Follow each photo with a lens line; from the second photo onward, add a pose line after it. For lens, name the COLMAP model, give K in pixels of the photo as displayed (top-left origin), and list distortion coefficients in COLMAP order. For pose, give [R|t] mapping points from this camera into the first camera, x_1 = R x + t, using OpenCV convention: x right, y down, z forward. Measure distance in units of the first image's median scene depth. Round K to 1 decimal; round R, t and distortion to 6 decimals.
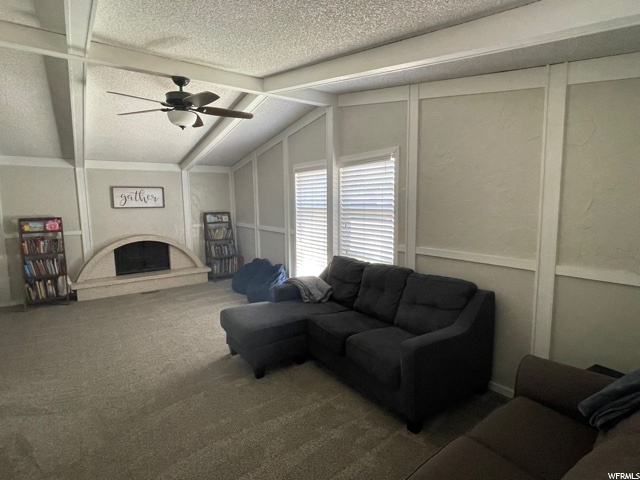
lens RADIAL K [[339.0, 0, 320.5], [0, 339.0, 238.3], [0, 0, 1]] dist [-0.001097, 0.001186]
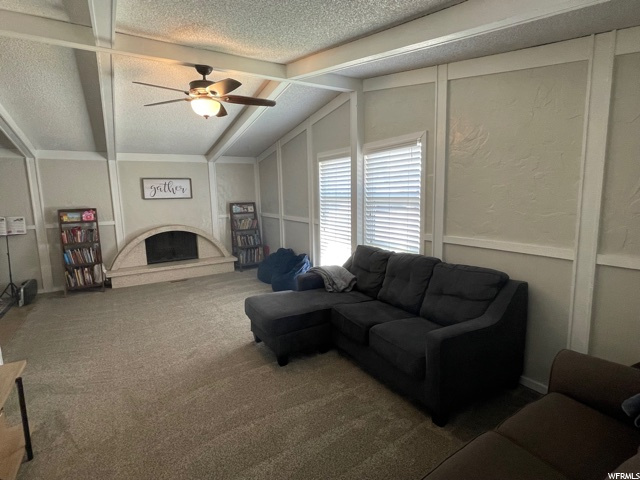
lens RADIAL K [[339.0, 0, 320.6], [0, 339.0, 238.2], [0, 0, 1]] dist [-0.001097, 0.001186]
pose [[0.997112, 0.000717, -0.075937, 0.007248], [0.001218, 0.999676, 0.025422, 0.007568], [0.075931, -0.025442, 0.996788, 0.013383]]
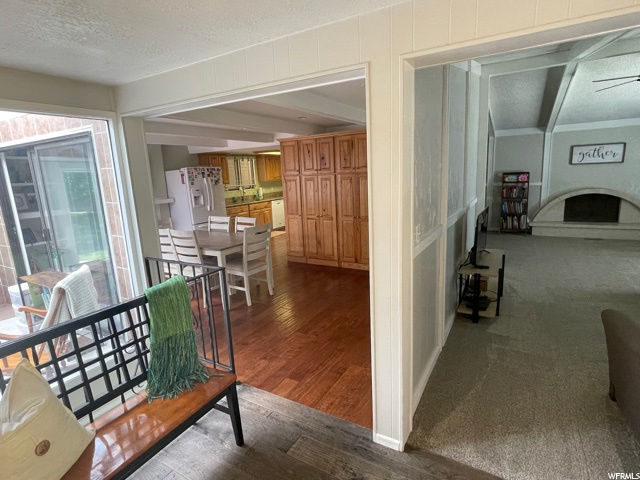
lens RADIAL K [[339.0, 0, 322.1], [0, 339.0, 237.2], [0, 0, 1]] dist [-0.001097, 0.001186]
pose [[0.416591, 0.168377, -0.893365, 0.228961], [-0.060101, 0.985649, 0.157744, 0.049285], [0.907105, -0.012022, 0.420733, -0.517127]]
